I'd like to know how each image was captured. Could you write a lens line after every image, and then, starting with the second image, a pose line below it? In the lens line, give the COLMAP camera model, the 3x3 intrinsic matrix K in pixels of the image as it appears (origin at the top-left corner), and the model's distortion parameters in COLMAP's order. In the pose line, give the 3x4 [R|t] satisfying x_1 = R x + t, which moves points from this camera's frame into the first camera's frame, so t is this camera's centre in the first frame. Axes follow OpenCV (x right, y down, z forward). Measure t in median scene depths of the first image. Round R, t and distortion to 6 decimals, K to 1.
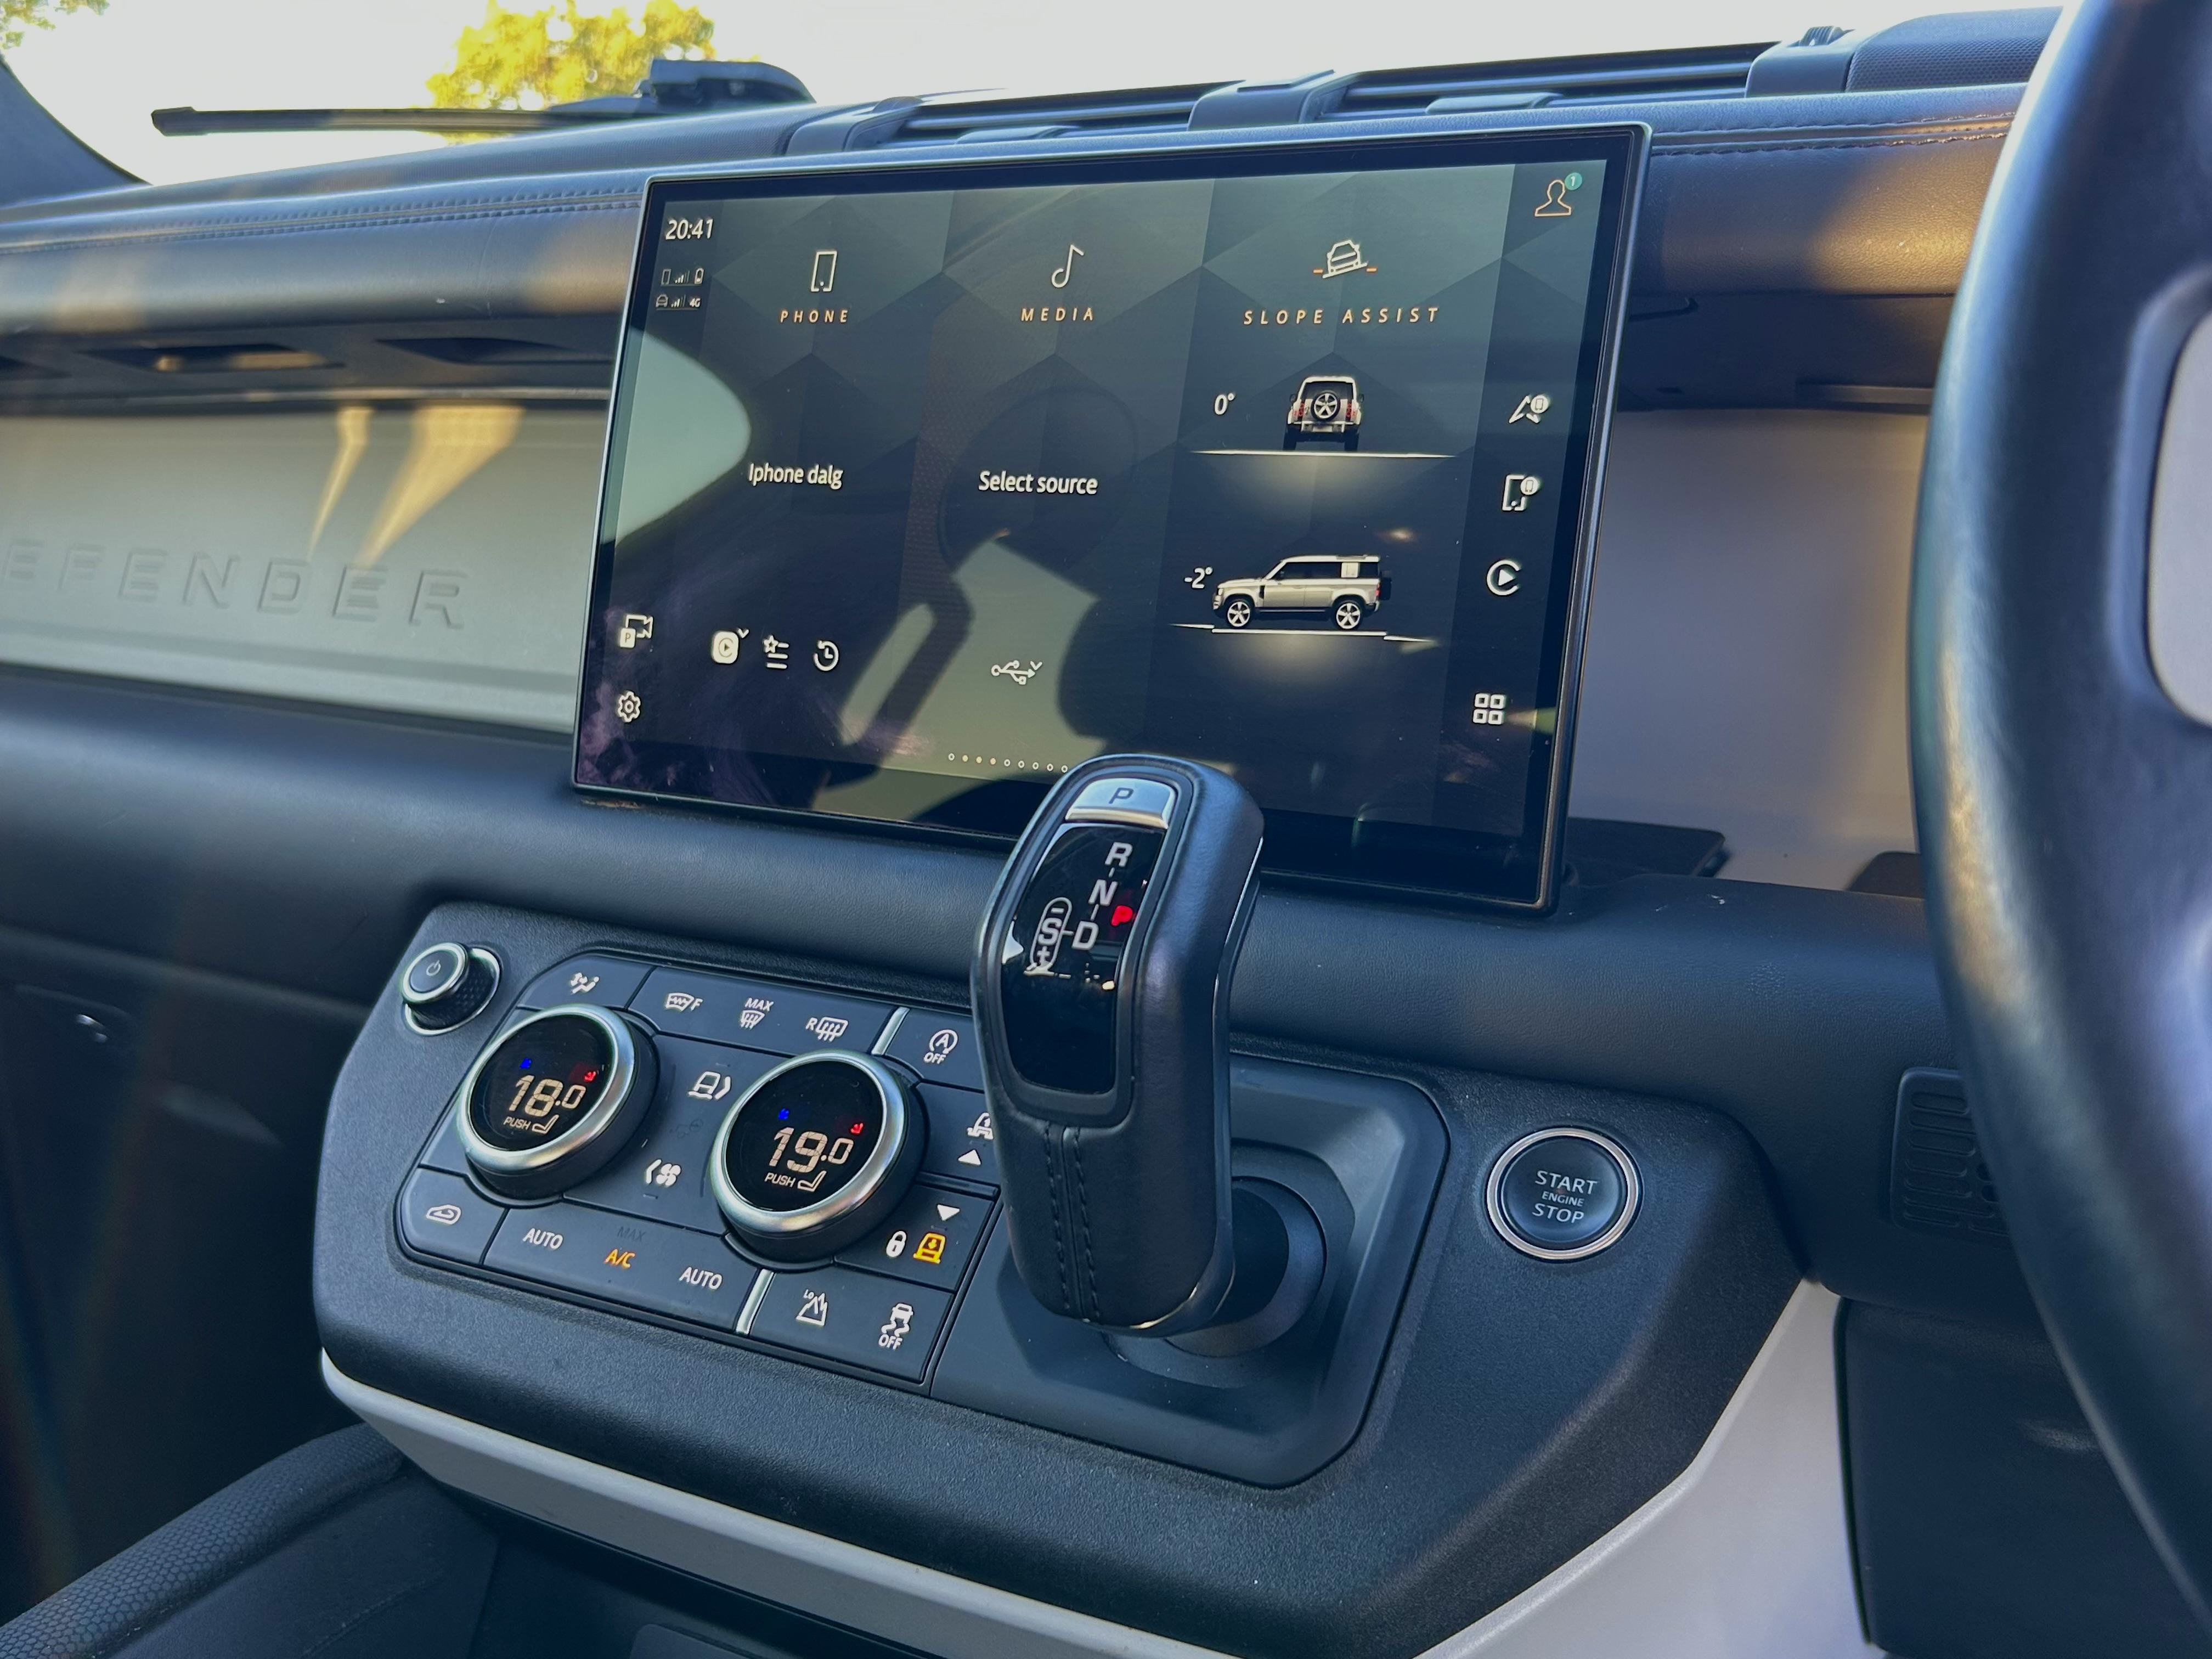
lens RADIAL K [[2086.2, 0, 1118.2], [0, 2086.2, 818.2], [0, 0, 1]] dist [0.063446, -0.008780]
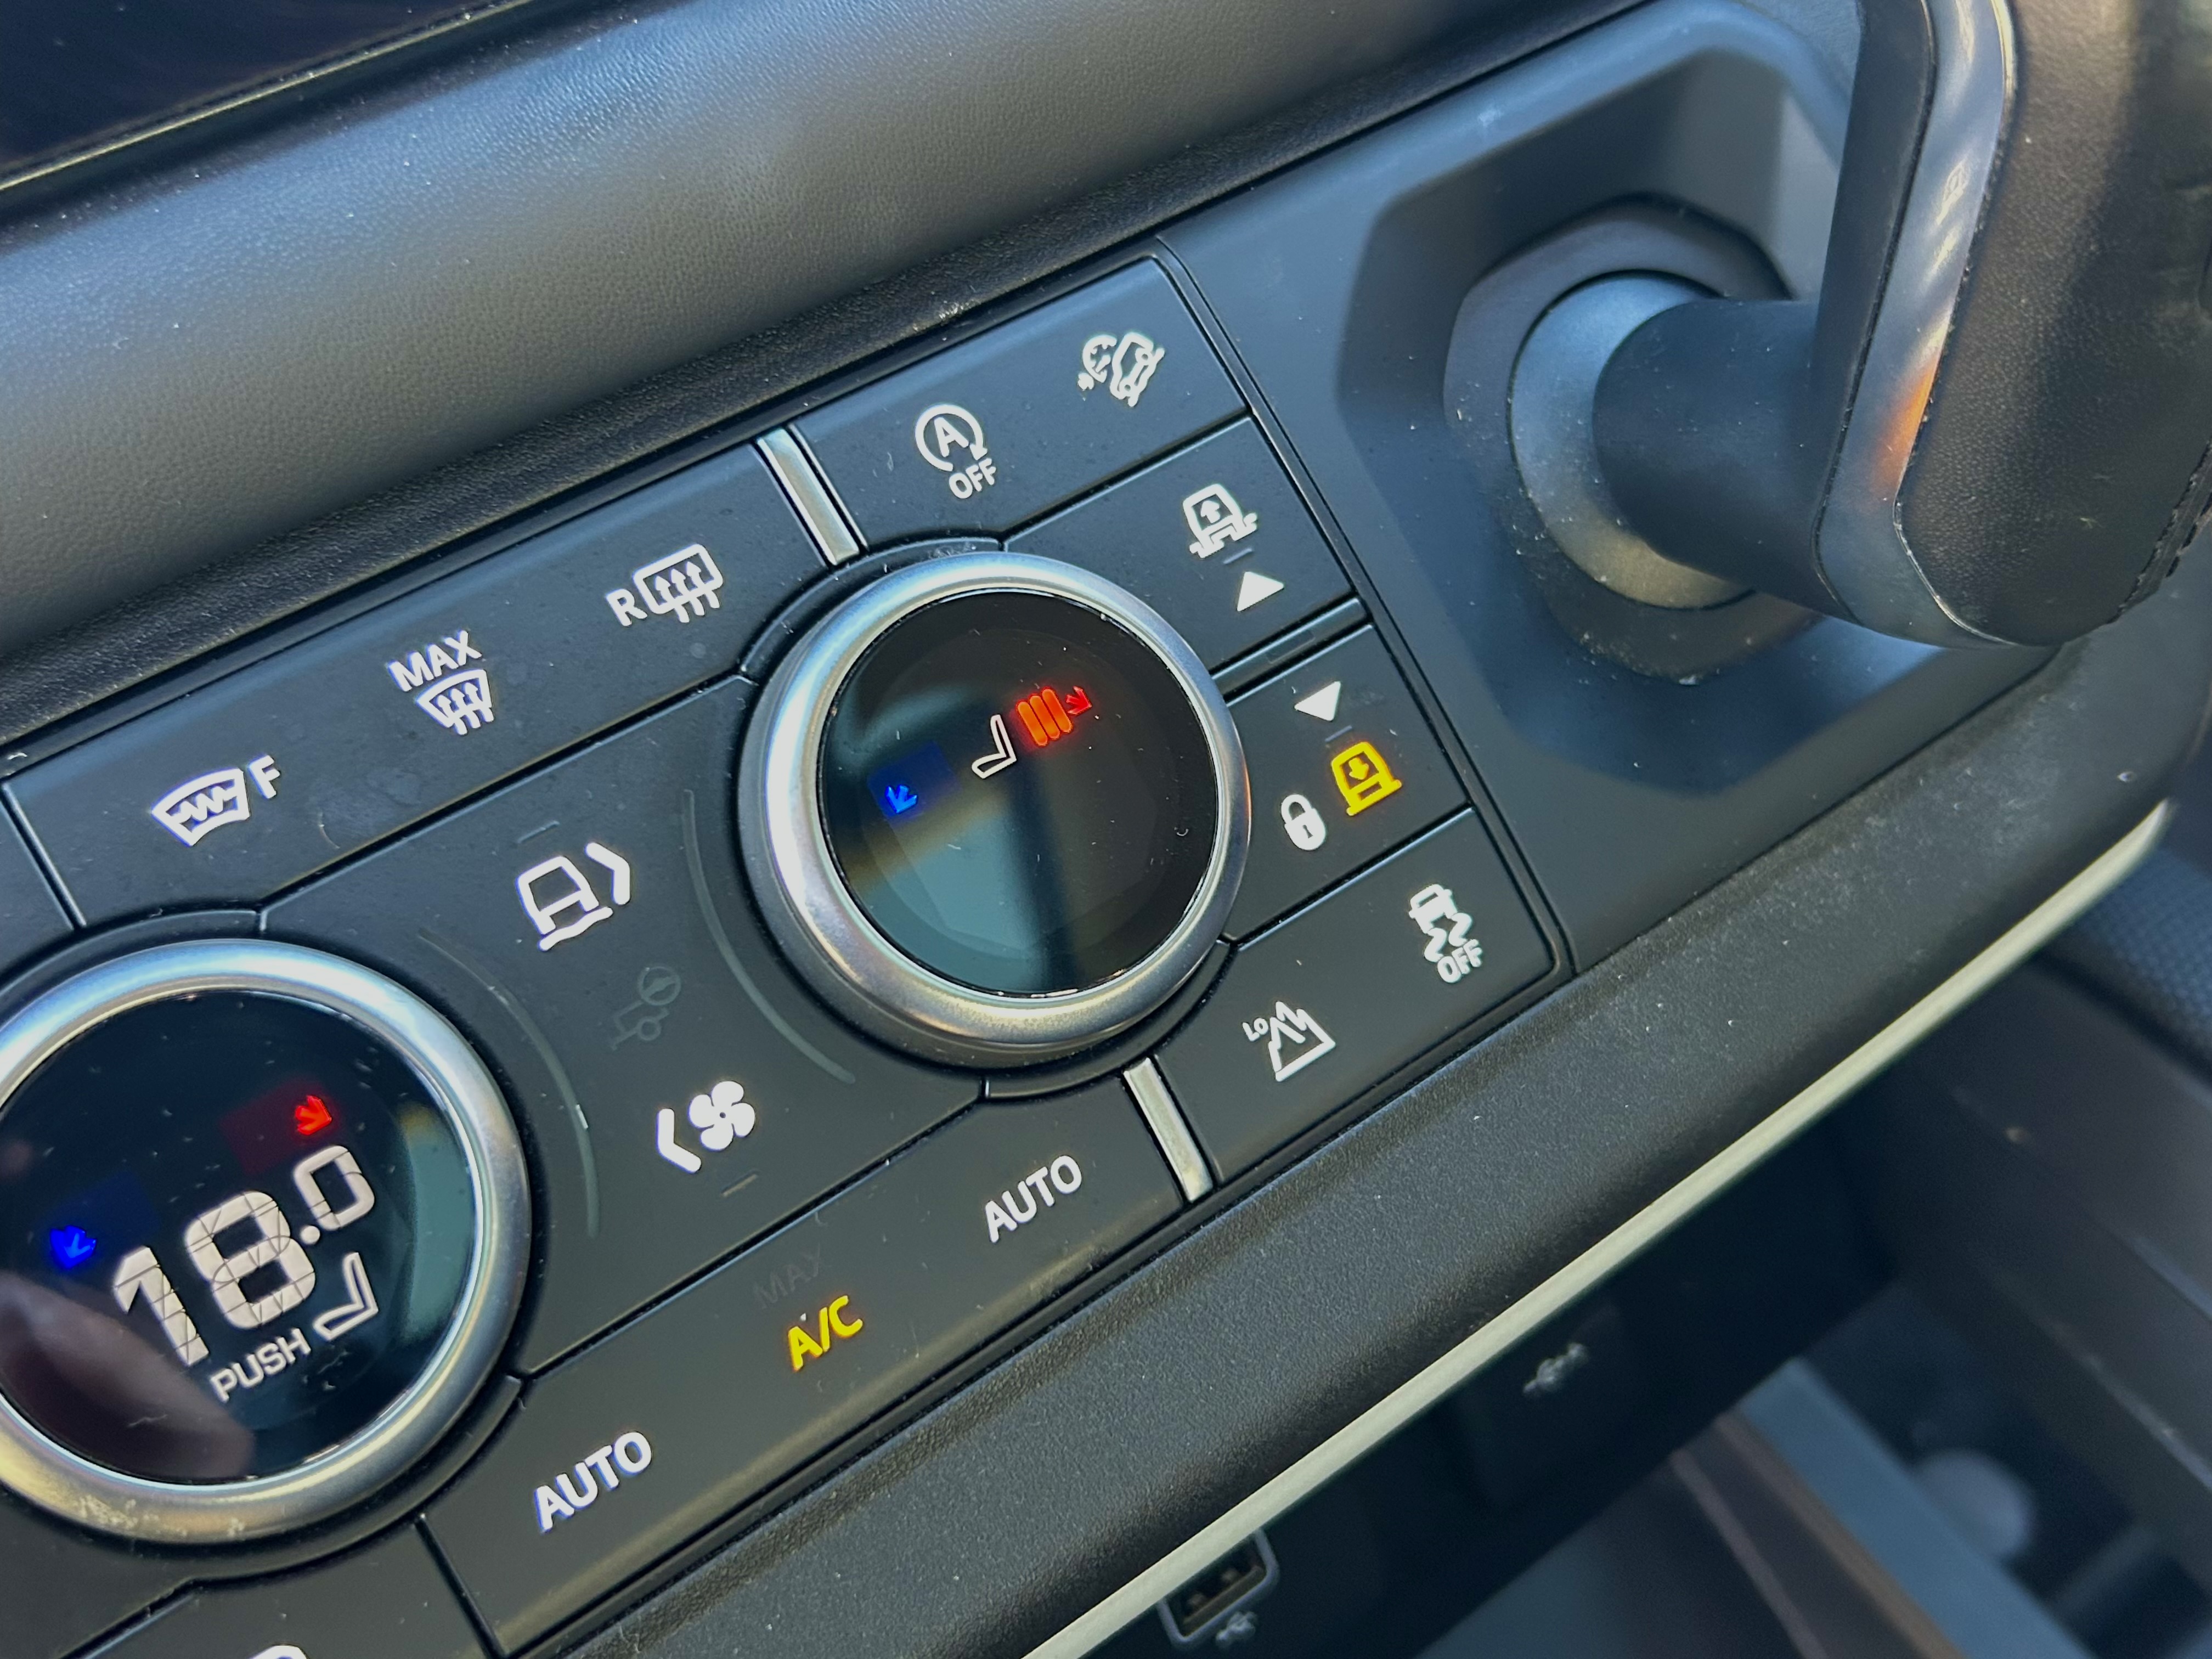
lens RADIAL K [[2383.0, 0, 1148.5], [0, 2383.0, 824.0], [0, 0, 1]] dist [0.166029, -0.518386]
pose [[0.413440, -0.654722, 0.632776, -0.422096], [0.247033, 0.749543, 0.614134, -0.122269], [-0.876380, -0.097591, 0.471629, 0.715768]]
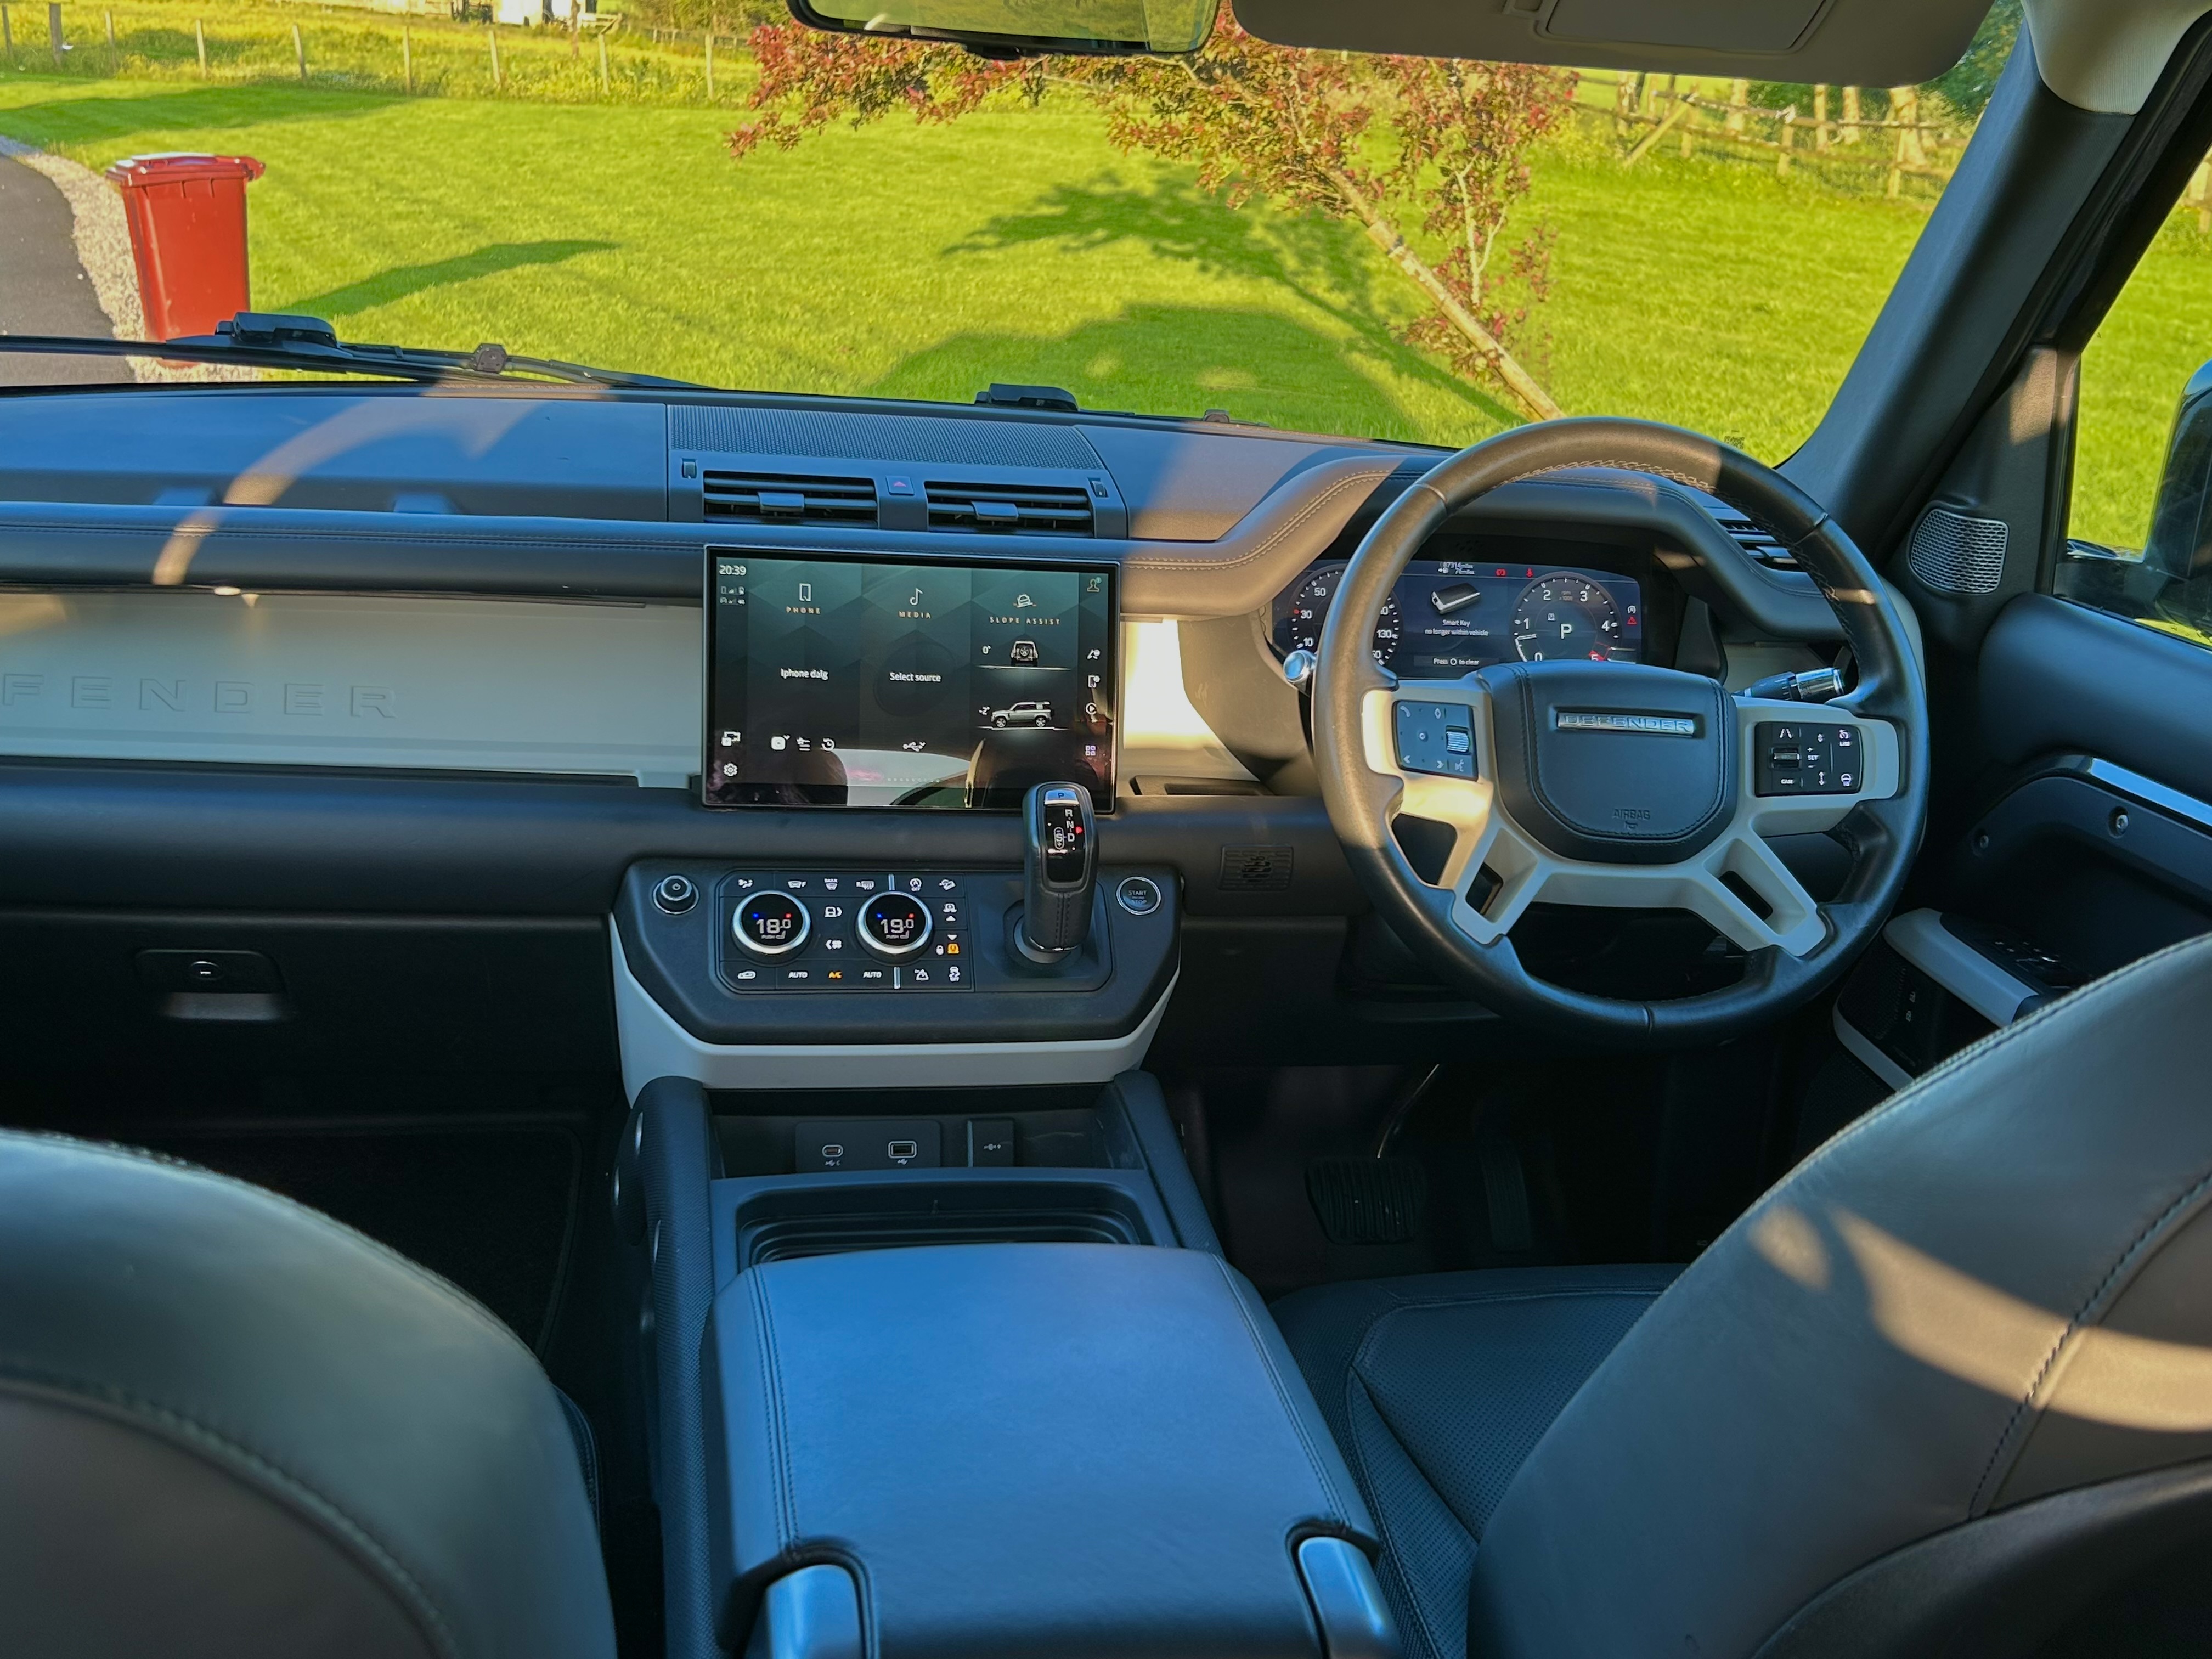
lens RADIAL K [[2228.0, 0, 1106.0], [0, 2228.0, 829.5], [0, 0, 1]] dist [0.089789, -0.011075]
pose [[0.766075, -0.124761, 0.630527, -1.736589], [0.065789, 0.991049, 0.116164, -0.289346], [-0.639376, -0.047508, 0.767426, -1.430355]]
